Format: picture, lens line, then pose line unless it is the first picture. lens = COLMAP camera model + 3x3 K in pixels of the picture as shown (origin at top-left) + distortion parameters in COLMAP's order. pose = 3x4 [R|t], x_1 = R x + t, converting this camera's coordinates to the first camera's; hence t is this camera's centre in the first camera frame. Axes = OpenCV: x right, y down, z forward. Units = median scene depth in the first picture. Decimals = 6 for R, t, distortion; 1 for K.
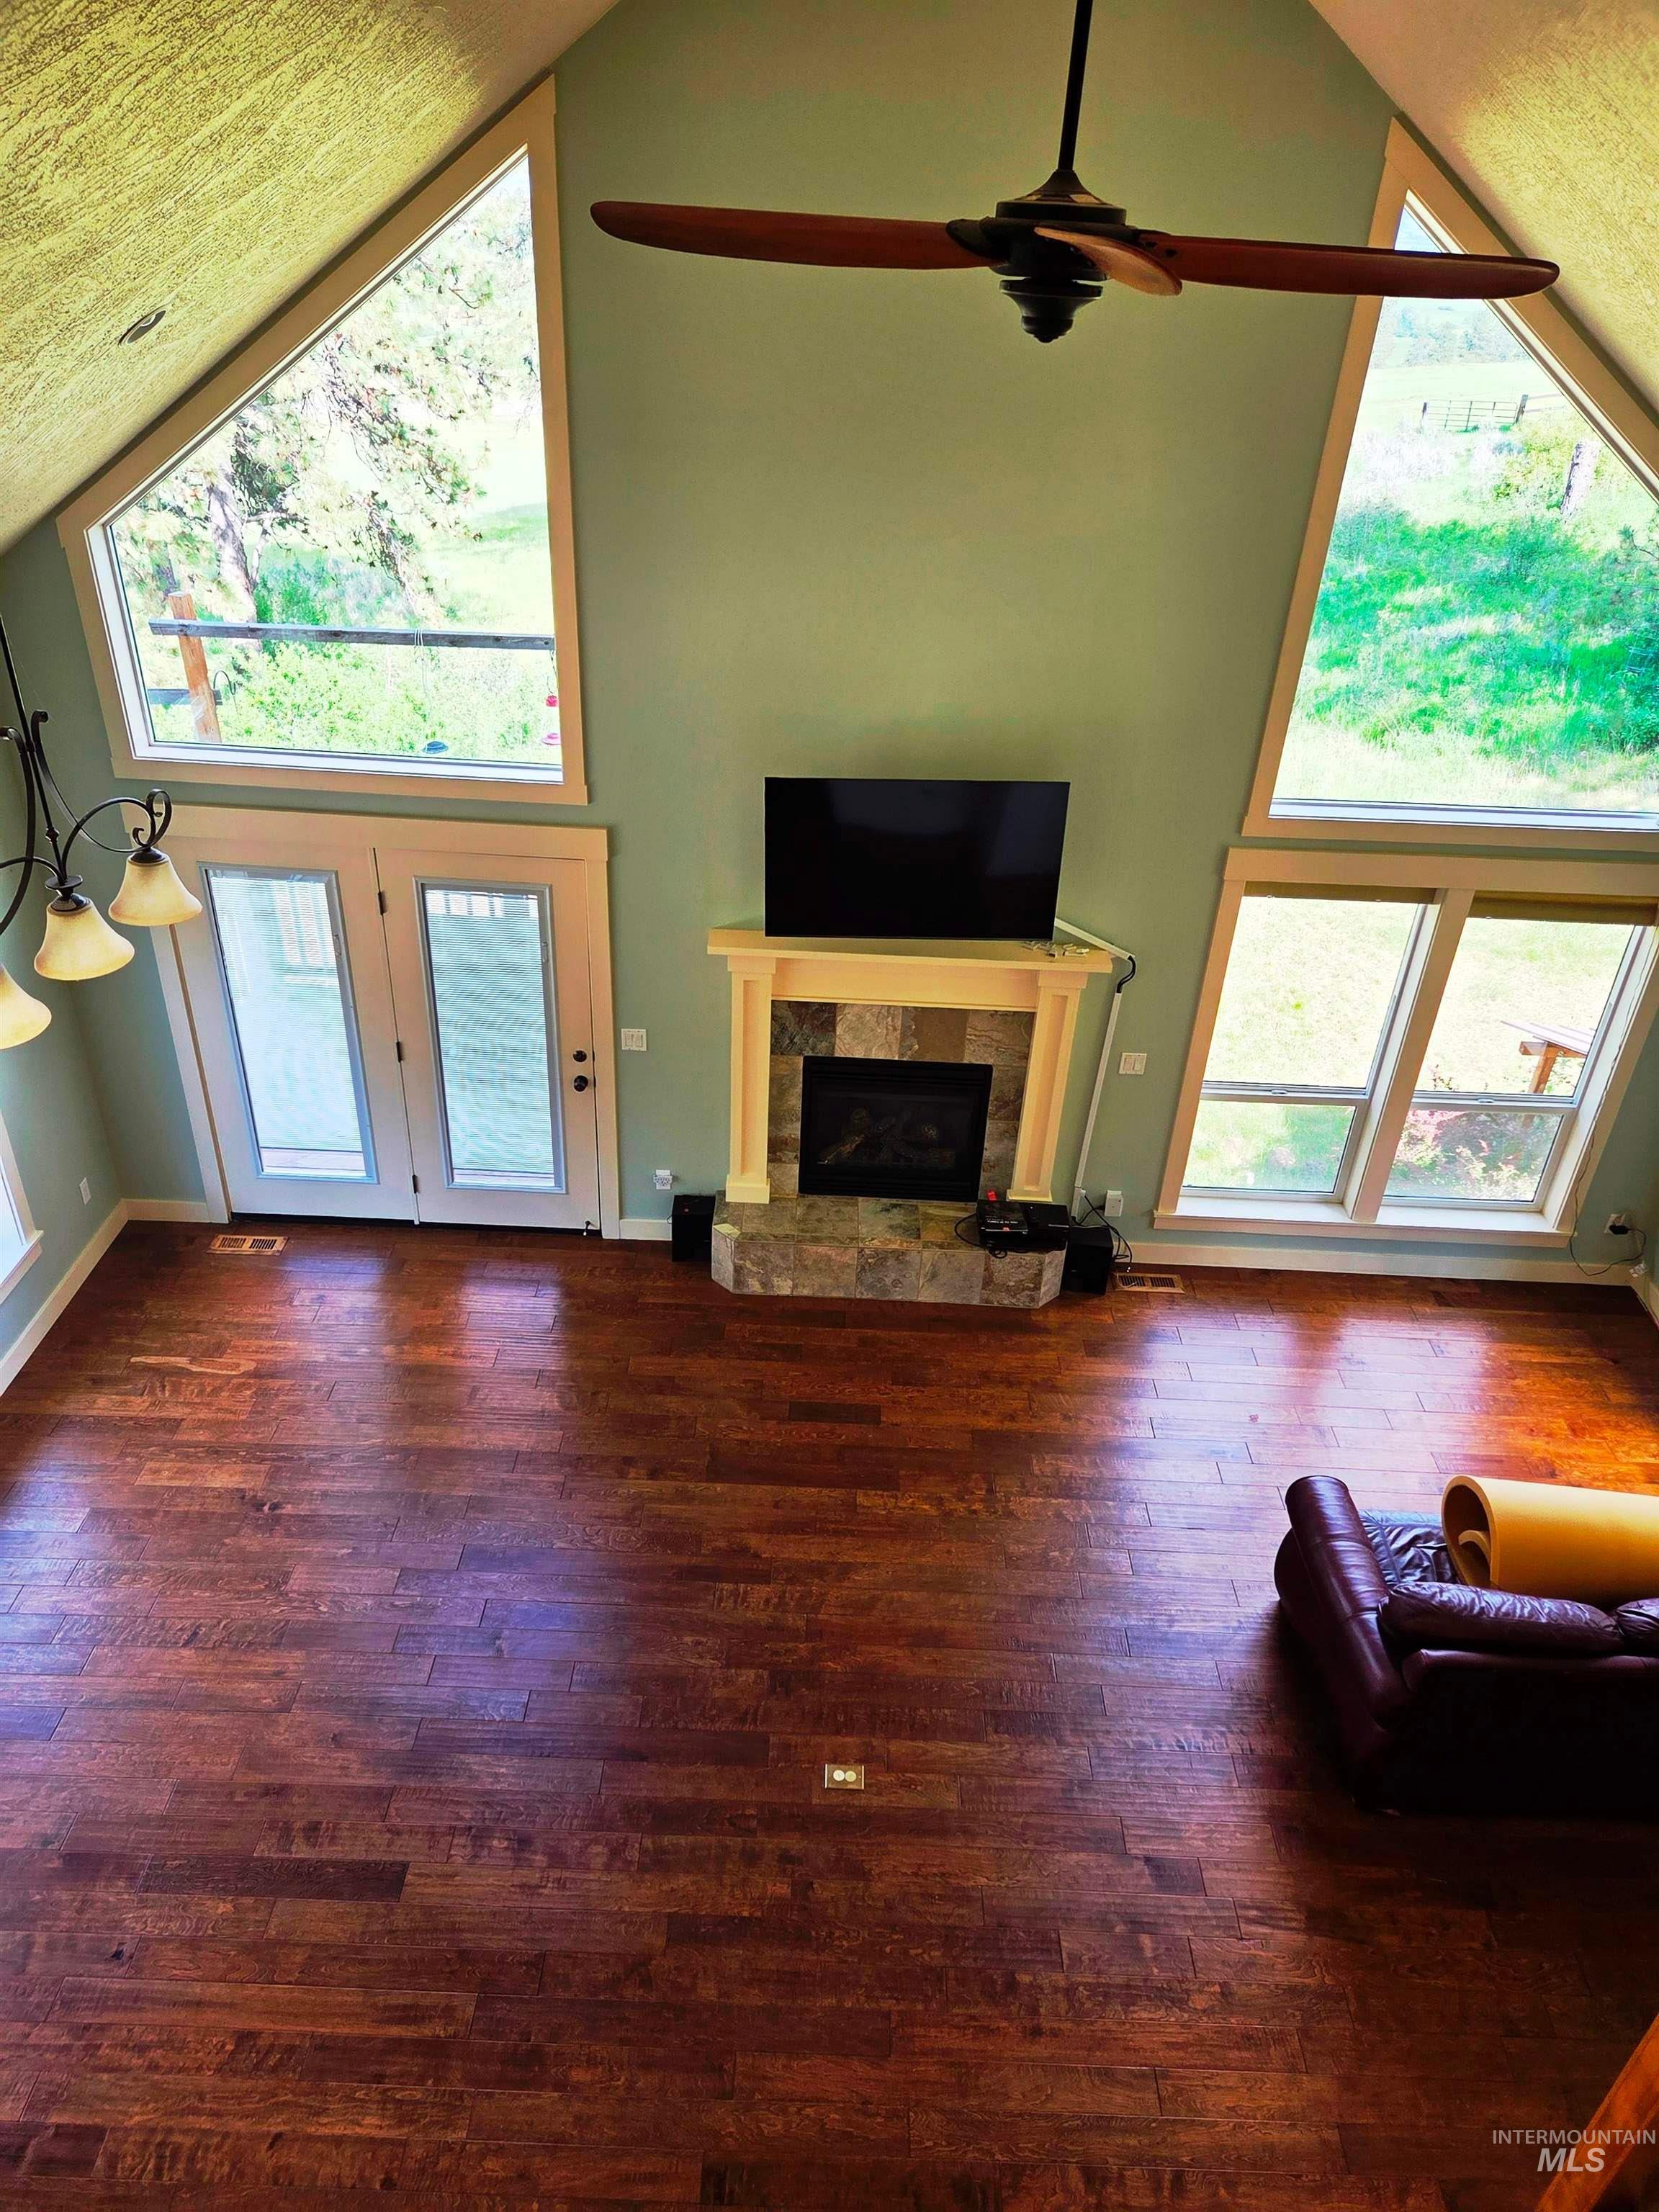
lens RADIAL K [[1490.0, 0, 835.2], [0, 1490.0, 1105.1], [0, 0, 1]] dist [0.024437, -0.004707]
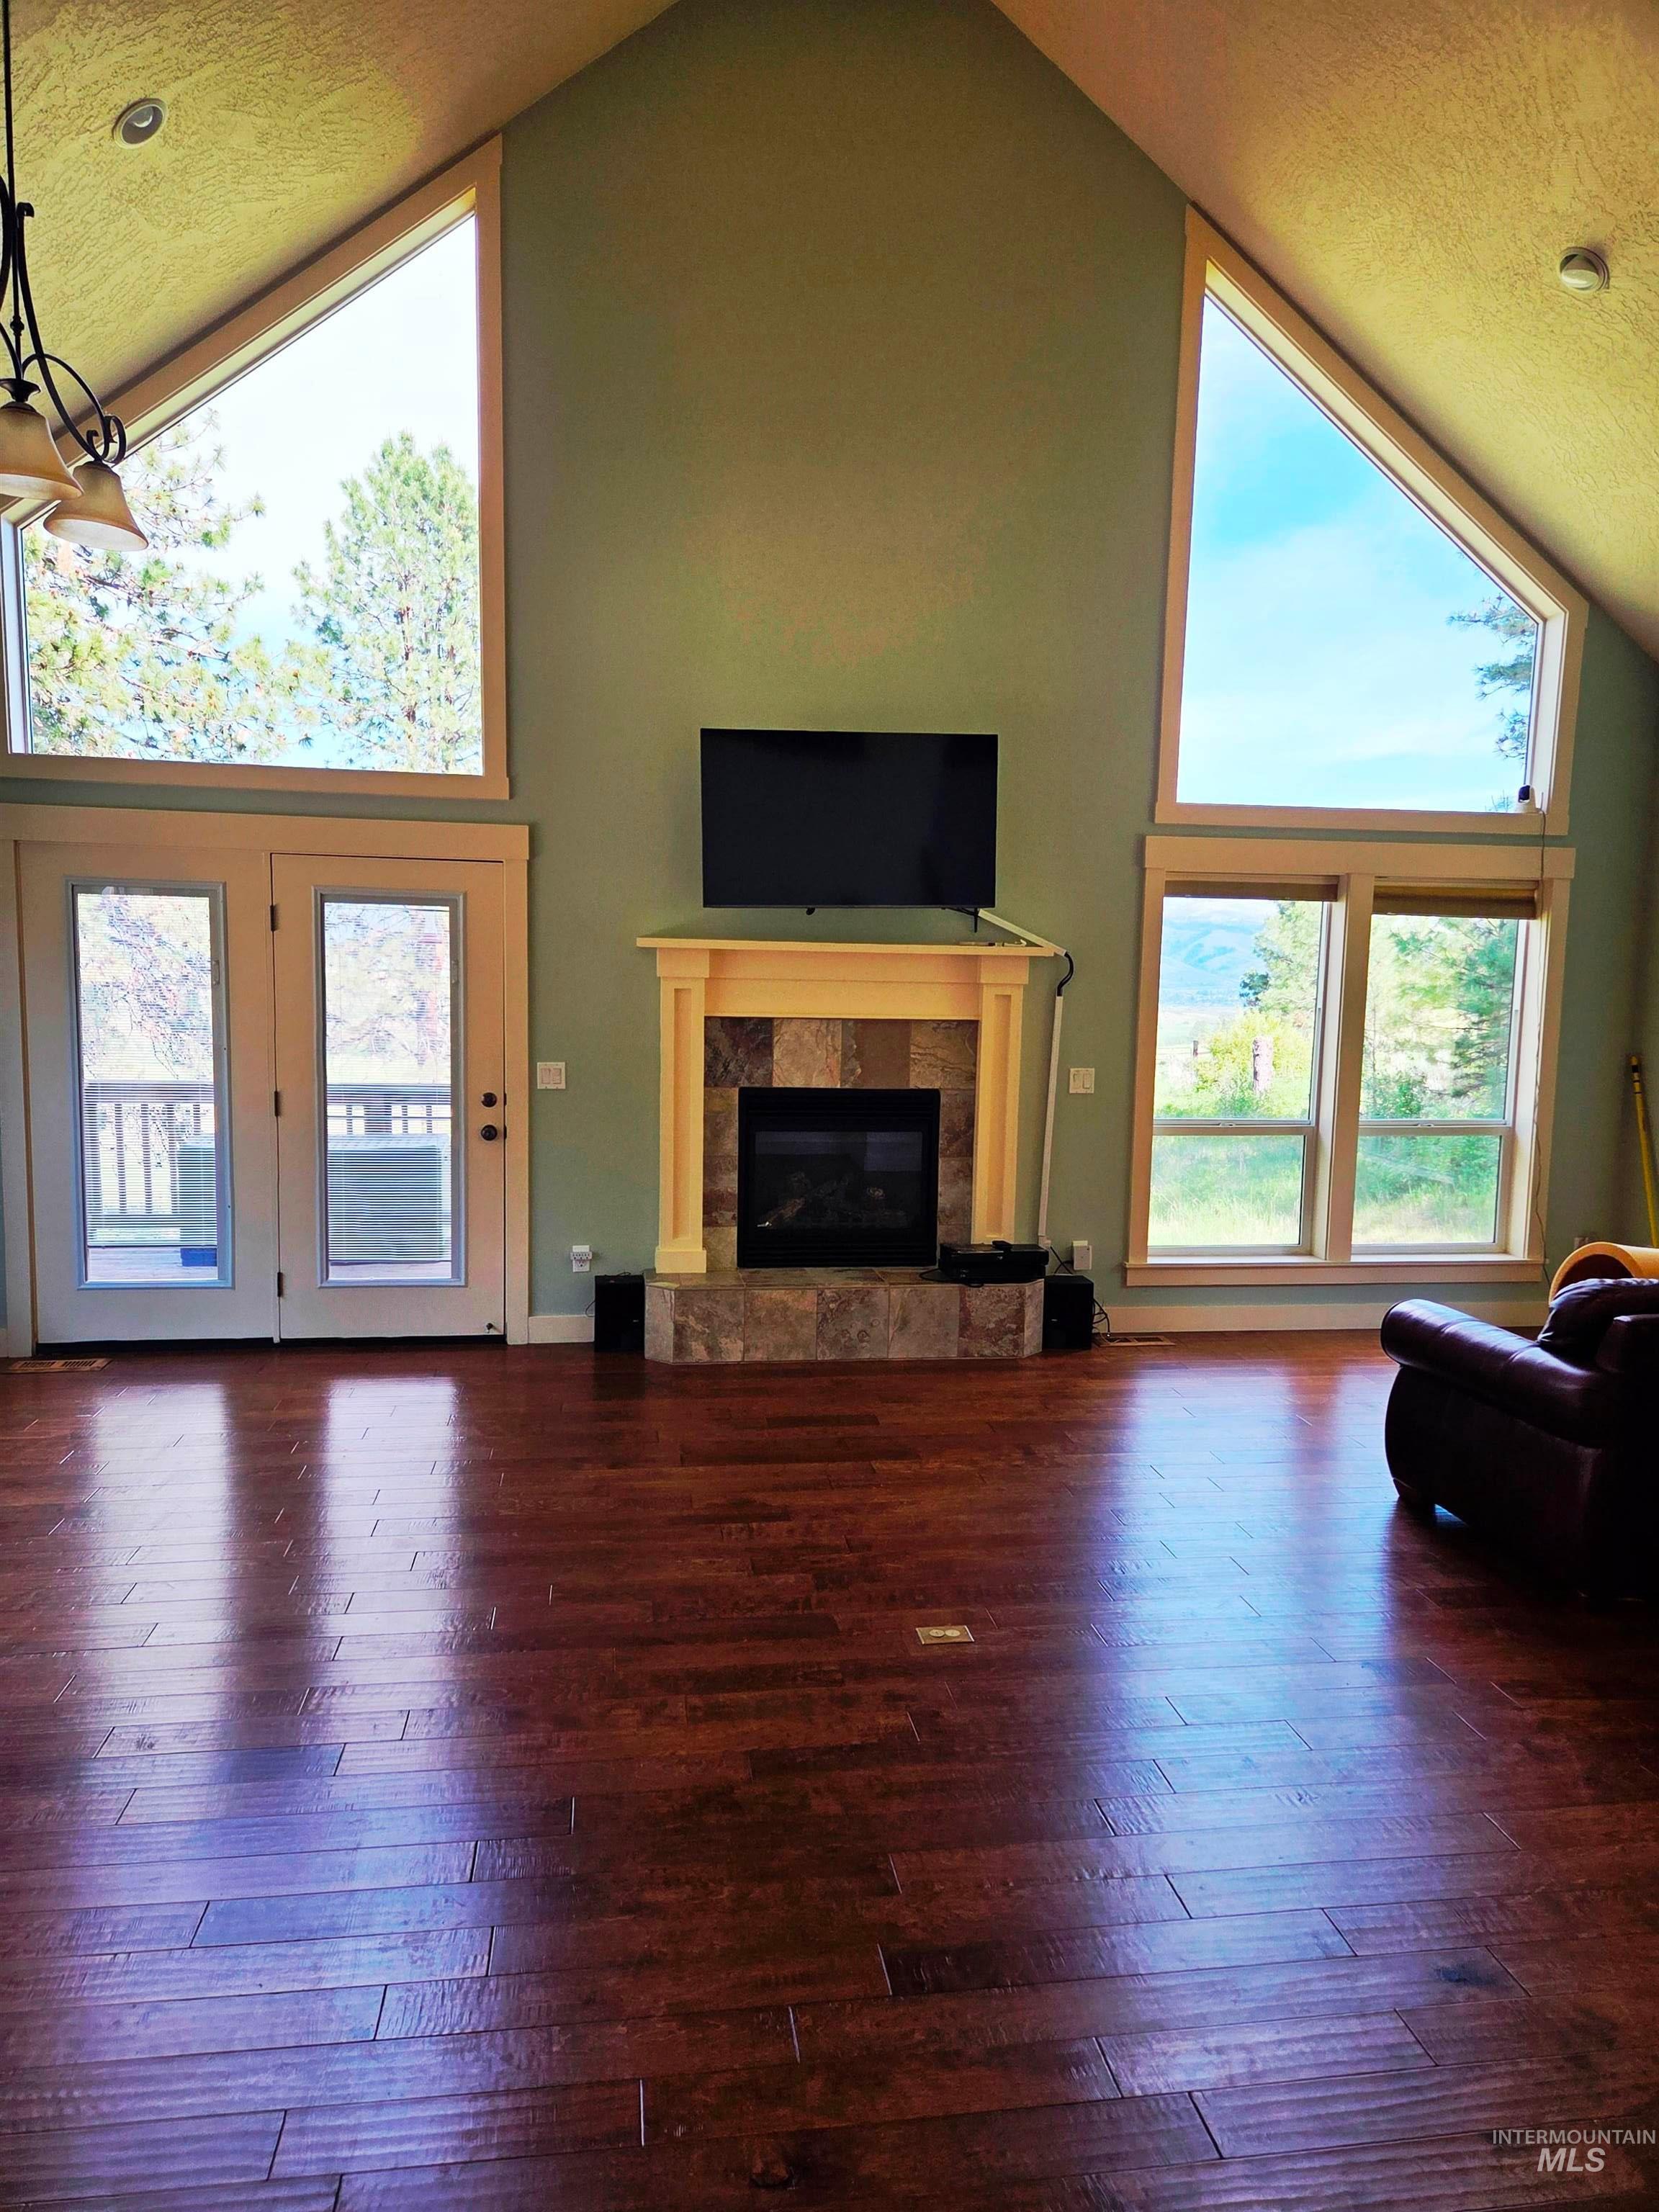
lens RADIAL K [[1494.3, 0, 858.3], [0, 1494.3, 1107.0], [0, 0, 1]] dist [0.026868, -0.005458]
pose [[0.983976, -0.045608, 0.172369, -0.109051], [0.114696, 0.902071, -0.416069, 0.373171], [-0.136513, 0.429172, 0.892847, 0.170676]]
